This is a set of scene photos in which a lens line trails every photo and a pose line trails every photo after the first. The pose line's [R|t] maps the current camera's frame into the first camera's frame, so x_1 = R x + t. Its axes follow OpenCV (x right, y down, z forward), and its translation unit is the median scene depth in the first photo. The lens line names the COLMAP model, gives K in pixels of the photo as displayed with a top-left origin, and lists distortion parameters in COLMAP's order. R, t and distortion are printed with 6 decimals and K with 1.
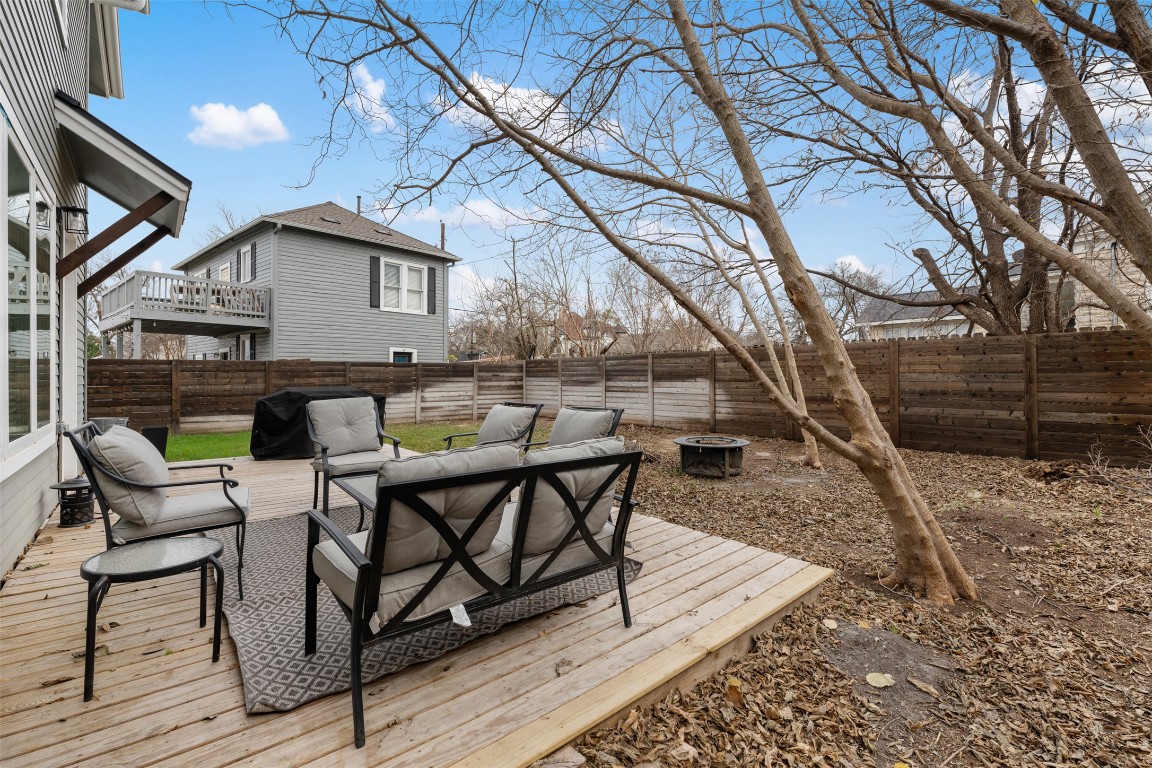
lens RADIAL K [[494.7, 0, 575.5], [0, 494.7, 383.3], [0, 0, 1]] dist [-0.005310, -0.000906]
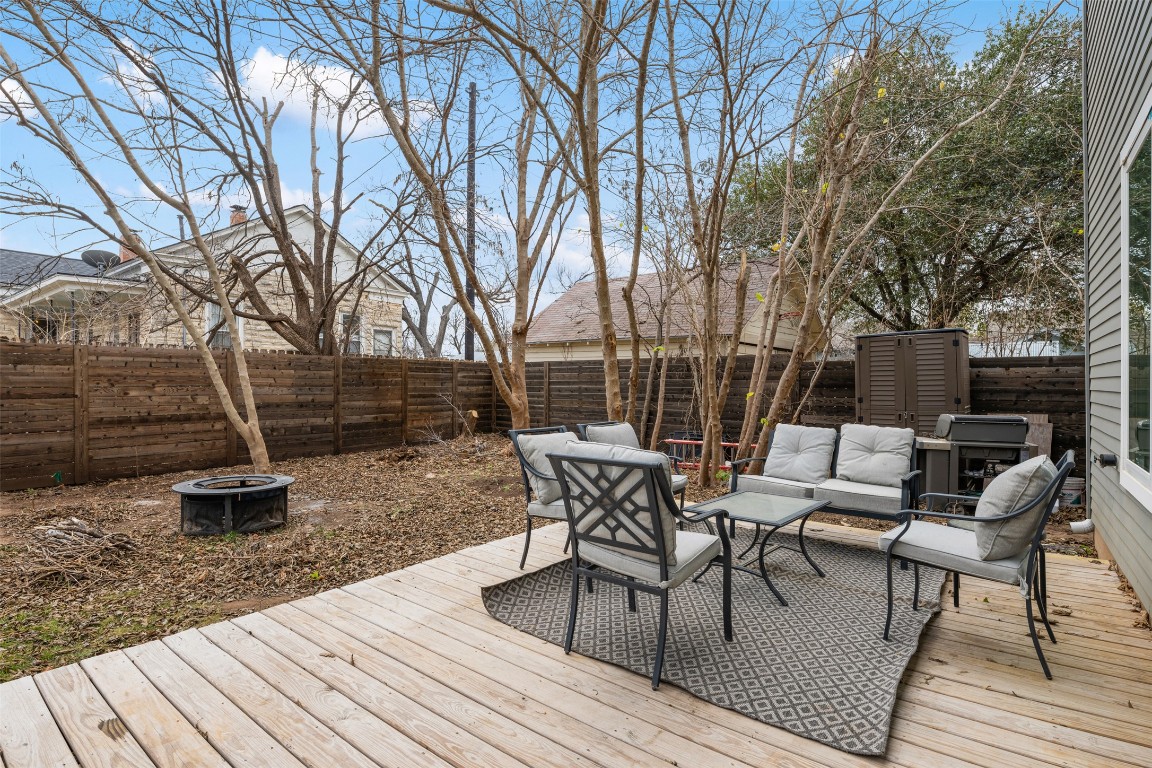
lens RADIAL K [[554.7, 0, 574.0], [0, 554.7, 384.0], [0, 0, 1]] dist [-0.000538, -0.000051]
pose [[-0.197325, -0.005234, 0.980324, -0.566210], [0.000671, 0.999985, 0.005474, -0.033430], [-0.980338, 0.001738, -0.197318, 0.653399]]
